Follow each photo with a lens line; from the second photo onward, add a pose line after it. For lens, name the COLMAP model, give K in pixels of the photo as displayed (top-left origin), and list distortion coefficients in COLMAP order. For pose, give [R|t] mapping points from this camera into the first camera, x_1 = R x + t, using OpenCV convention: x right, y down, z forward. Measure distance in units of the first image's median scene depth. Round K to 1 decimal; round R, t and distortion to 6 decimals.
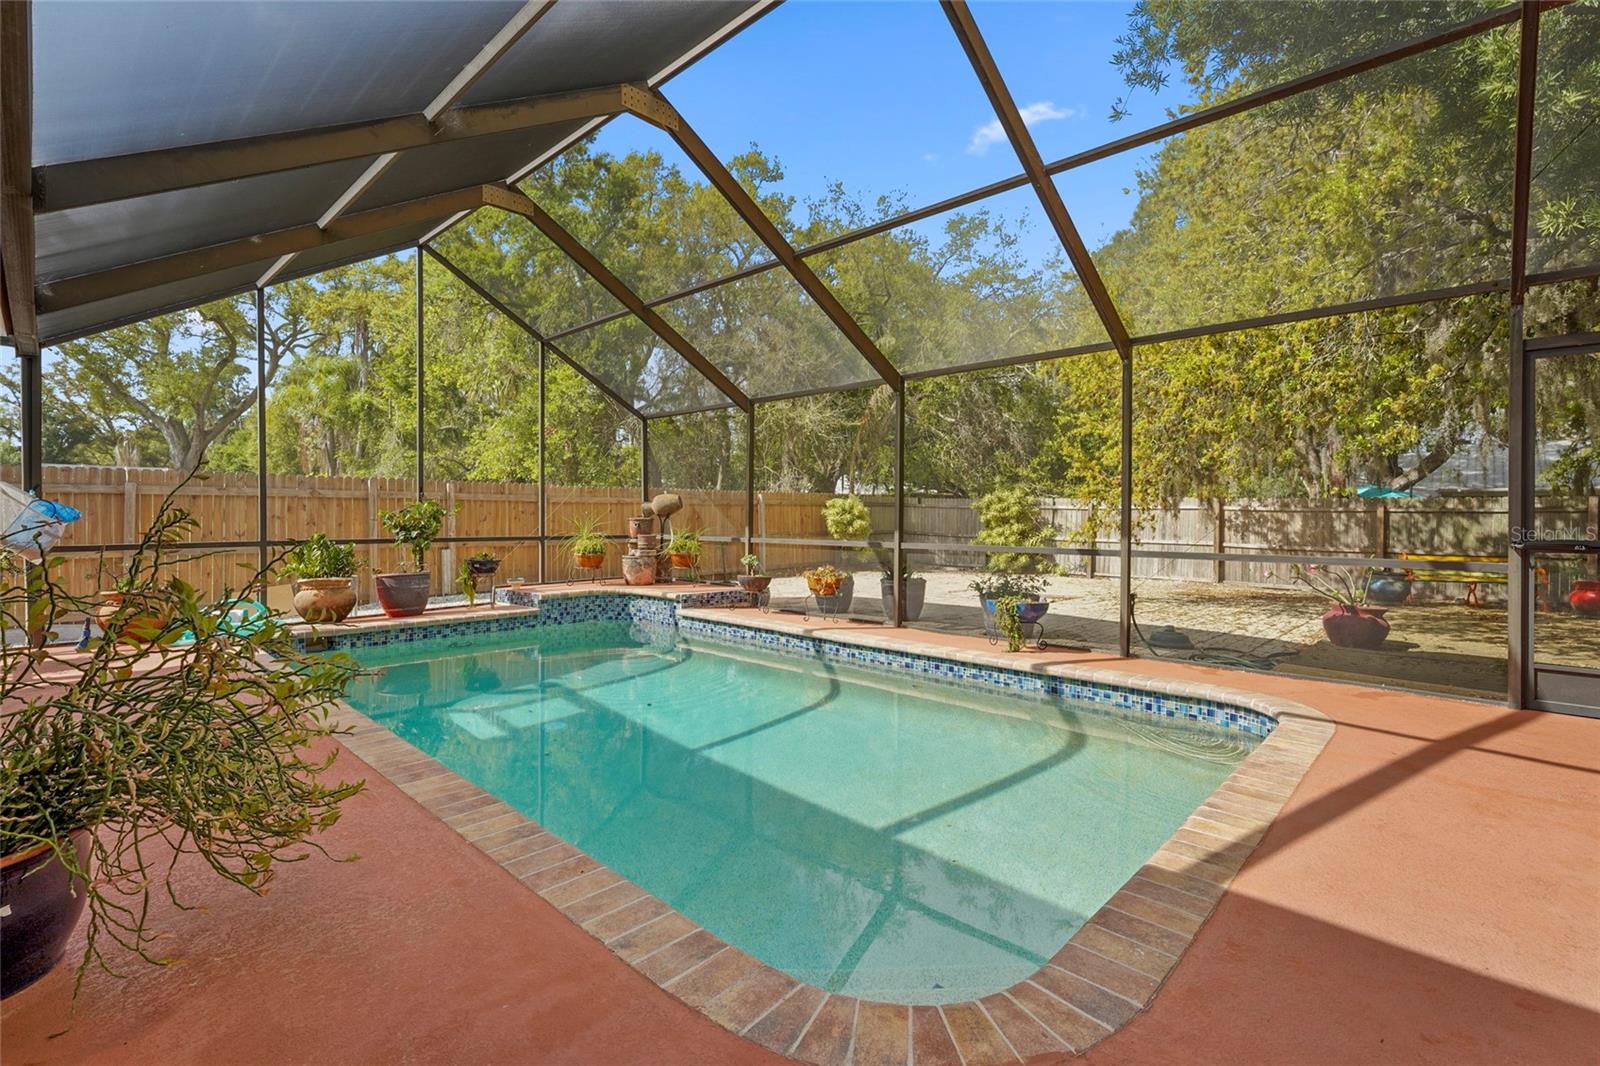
lens RADIAL K [[721.9, 0, 801.1], [0, 721.9, 529.3], [0, 0, 1]] dist [-0.003149, -0.000654]
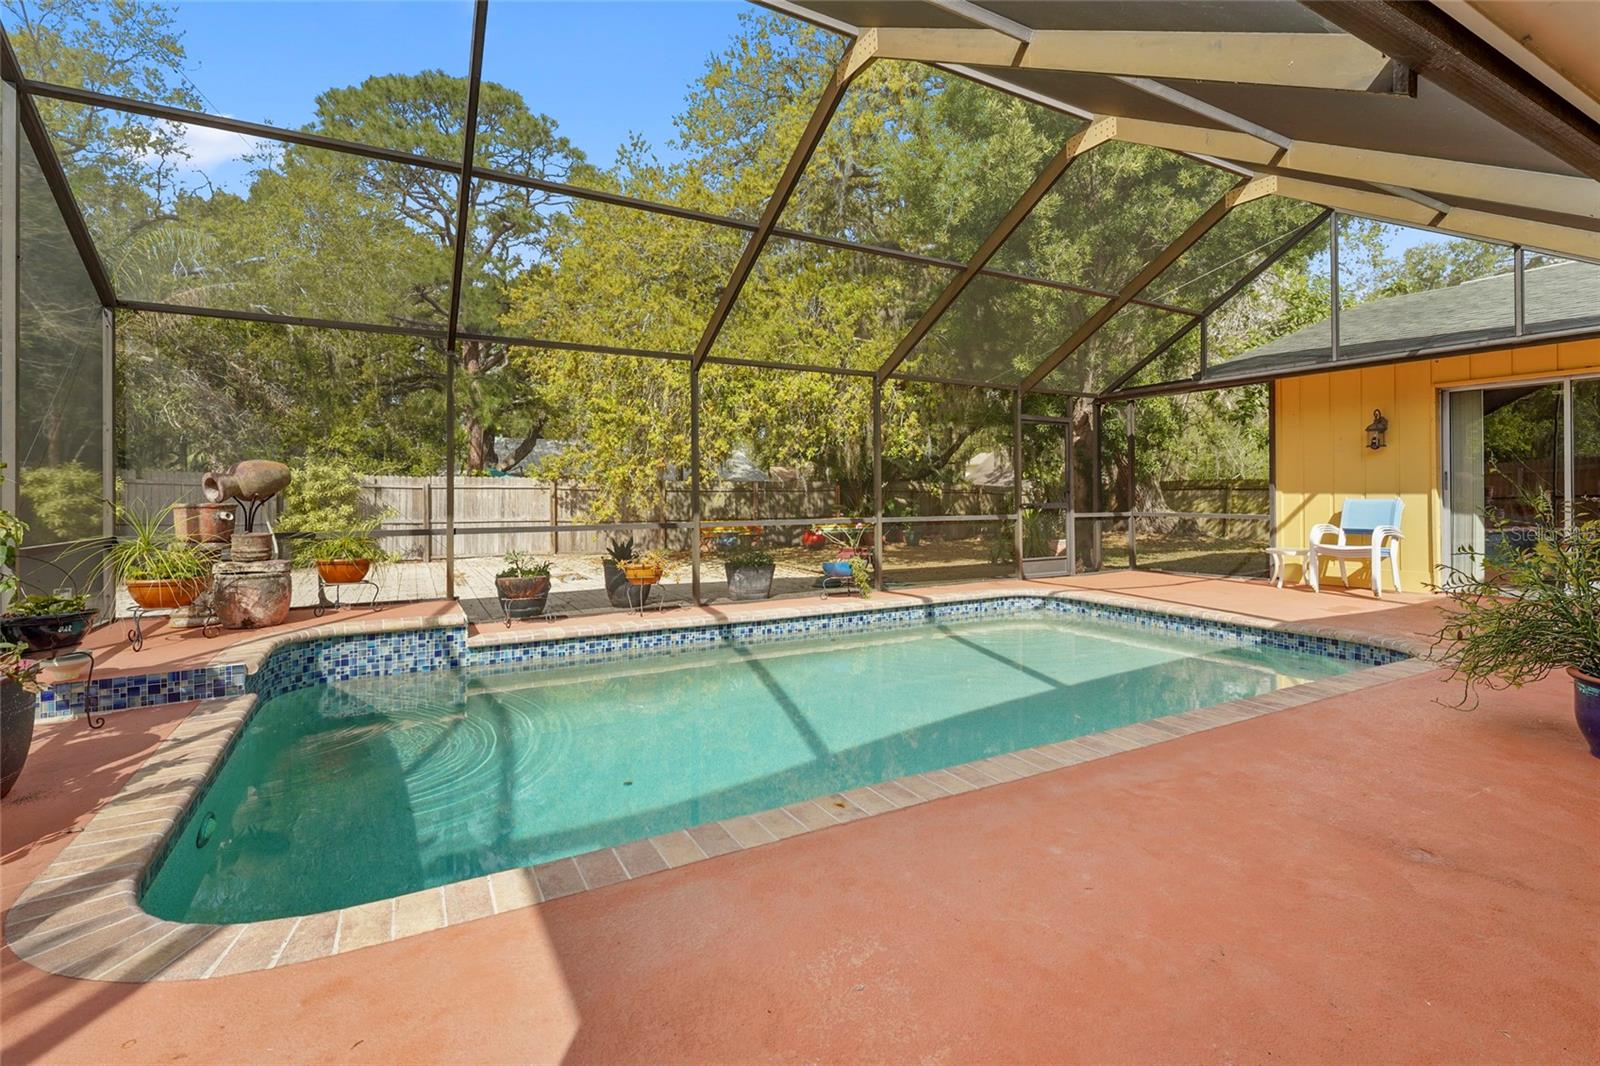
lens RADIAL K [[721.9, 0, 771.1], [0, 721.9, 489.7], [0, 0, 1]] dist [-0.003149, -0.000654]
pose [[0.316147, 0.000762, 0.948710, -0.762542], [0.021560, 0.999736, -0.007988, -0.017065], [-0.948465, 0.022979, 0.316047, 0.554992]]
